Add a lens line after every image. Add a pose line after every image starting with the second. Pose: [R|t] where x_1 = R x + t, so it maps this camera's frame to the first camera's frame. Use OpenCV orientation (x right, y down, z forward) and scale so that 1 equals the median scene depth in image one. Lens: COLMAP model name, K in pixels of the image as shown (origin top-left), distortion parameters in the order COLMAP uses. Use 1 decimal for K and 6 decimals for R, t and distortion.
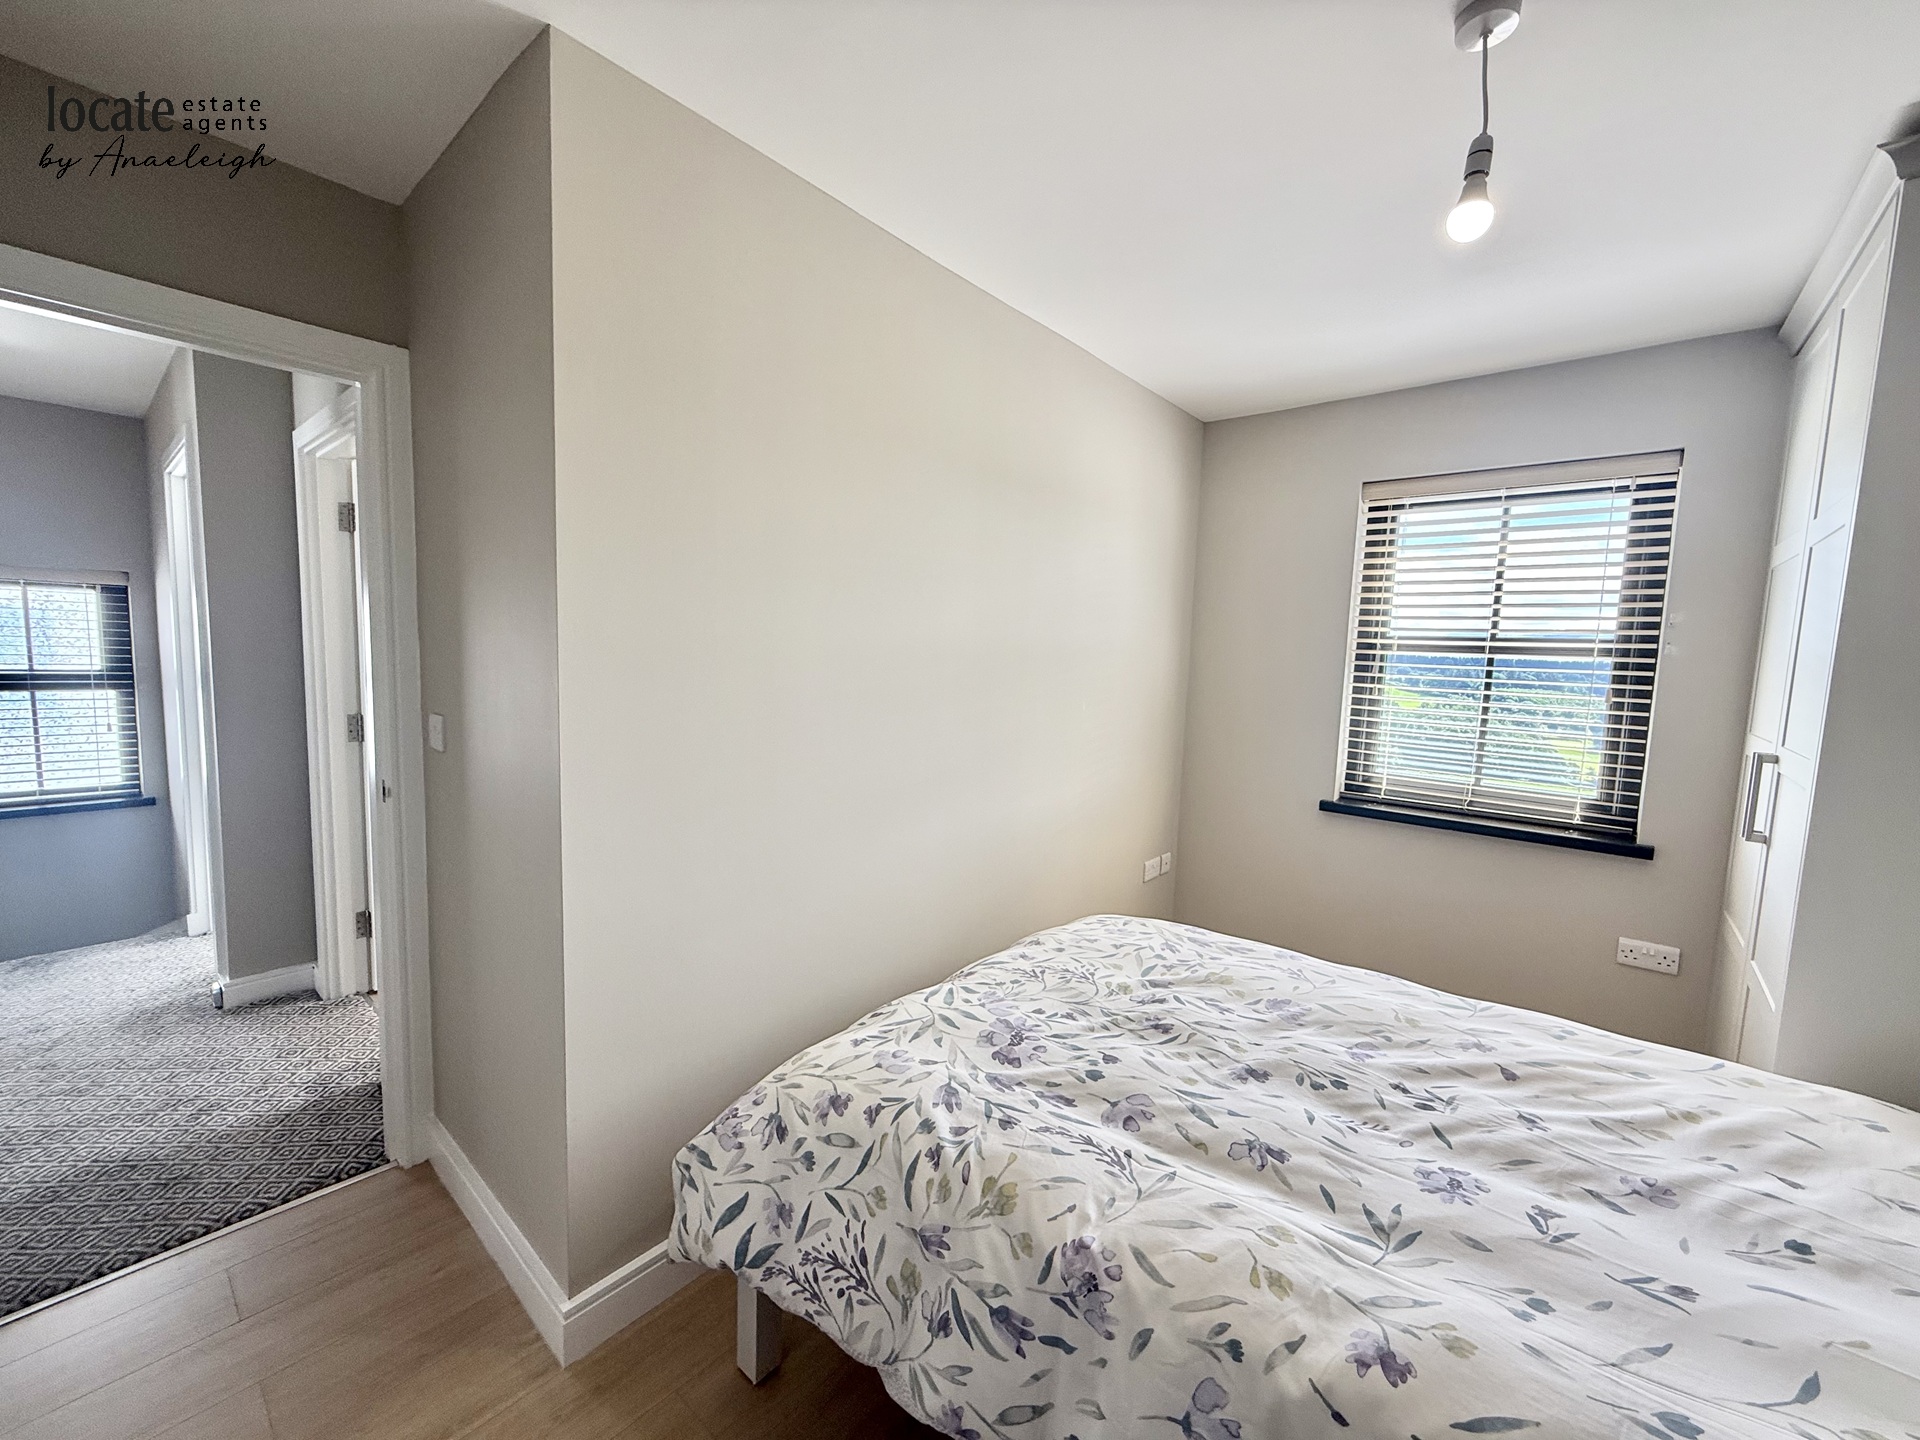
lens RADIAL K [[760.8, 0, 953.5], [0, 760.8, 721.5], [0, 0, 1]] dist [-0.000864, 0.000294]
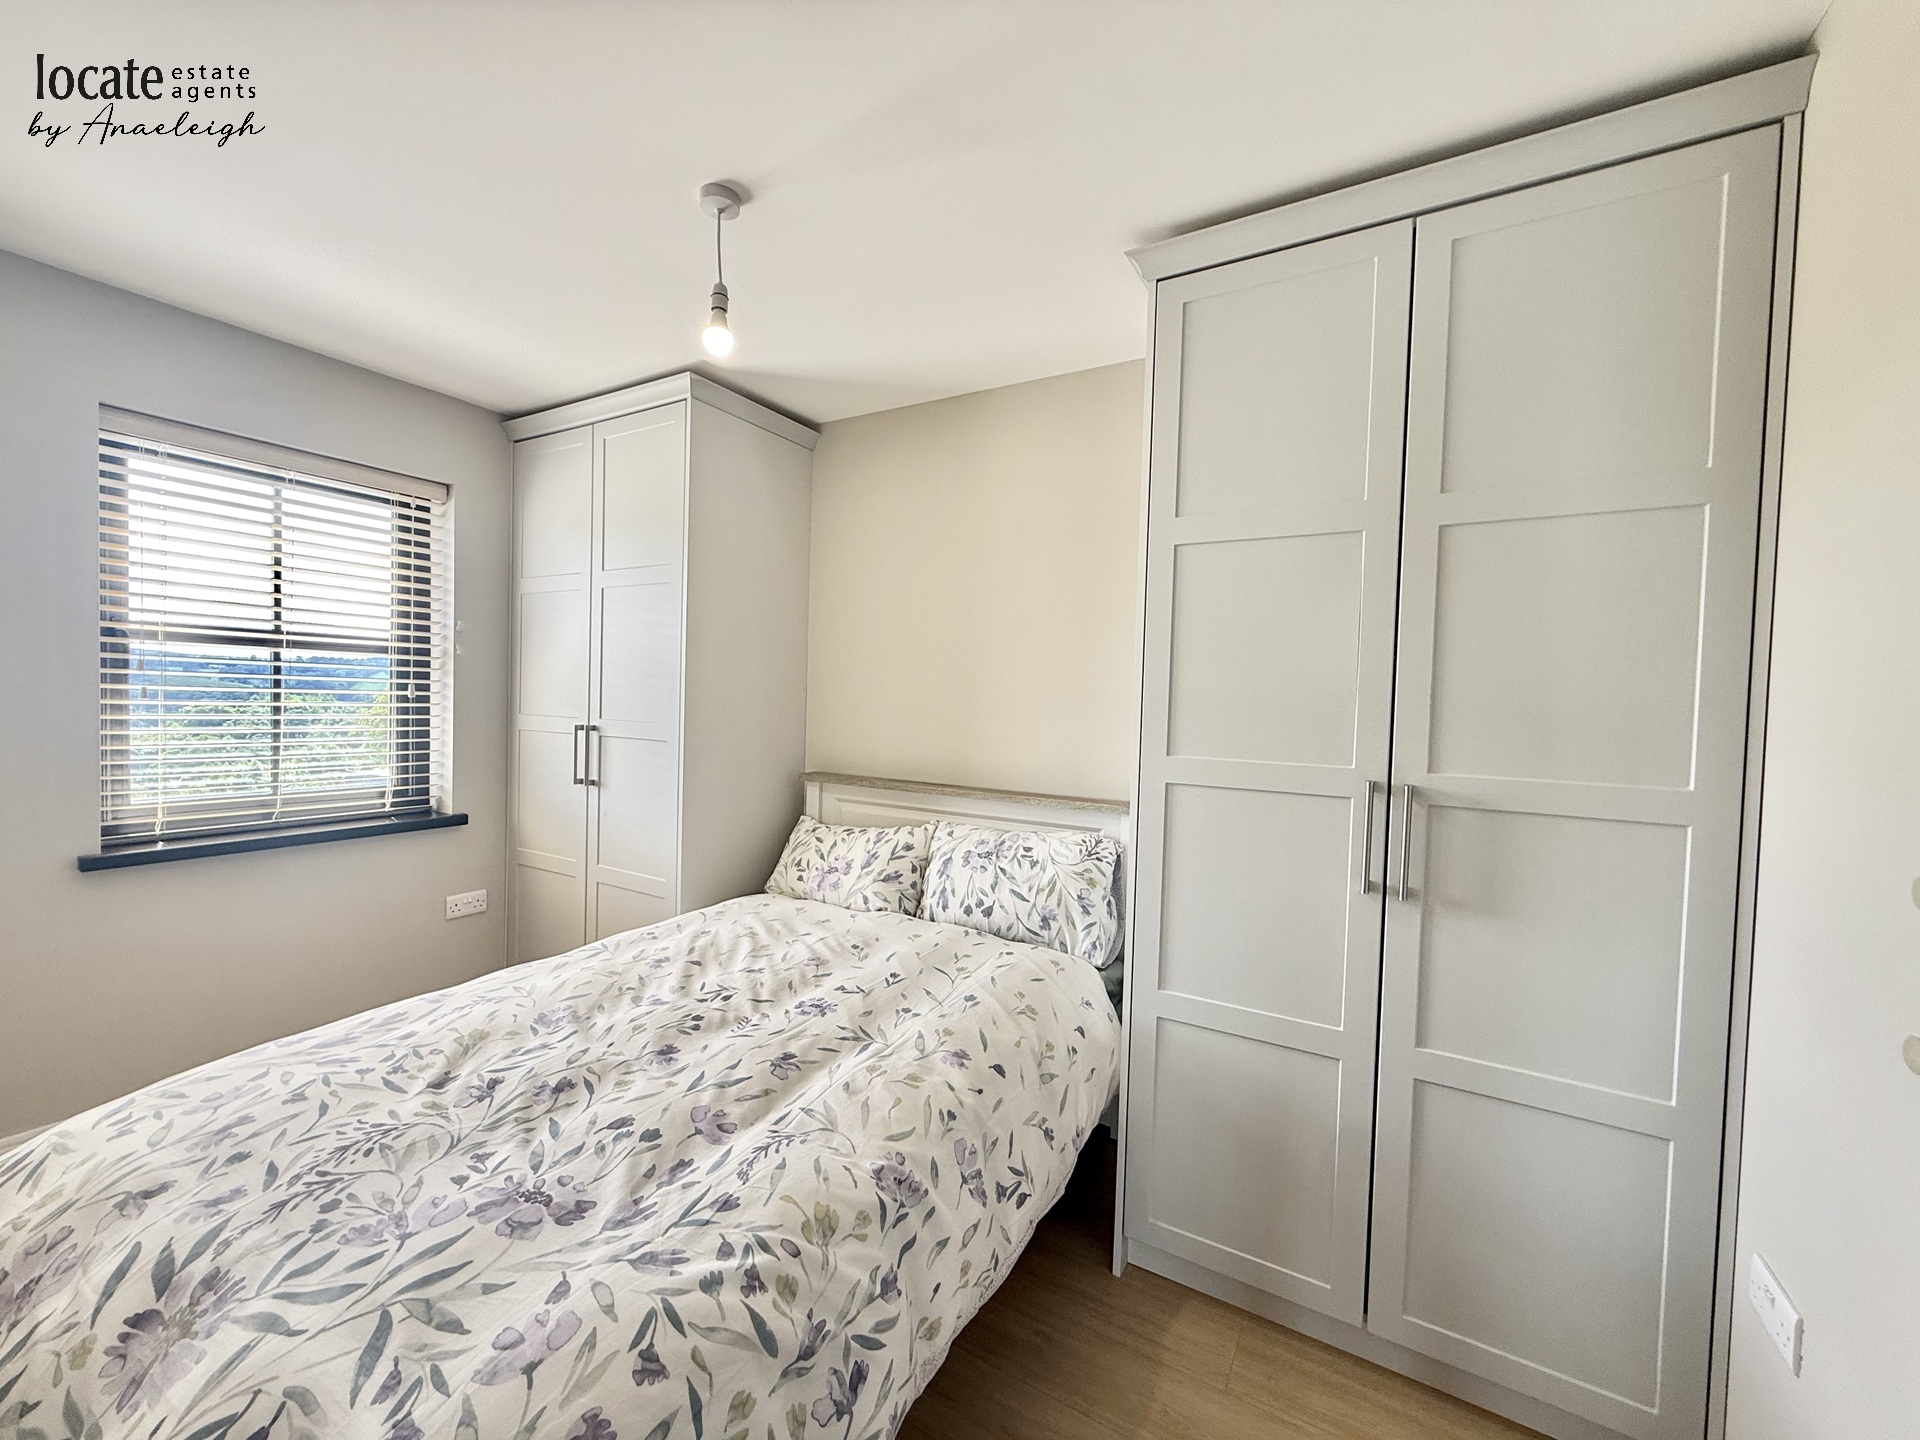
lens RADIAL K [[760.8, 0, 953.5], [0, 760.8, 721.5], [0, 0, 1]] dist [-0.000864, 0.000294]
pose [[-0.174241, -0.069662, 0.982236, -0.665269], [0.060116, 0.994881, 0.081223, -0.053892], [-0.982866, 0.073200, -0.169161, 0.736893]]
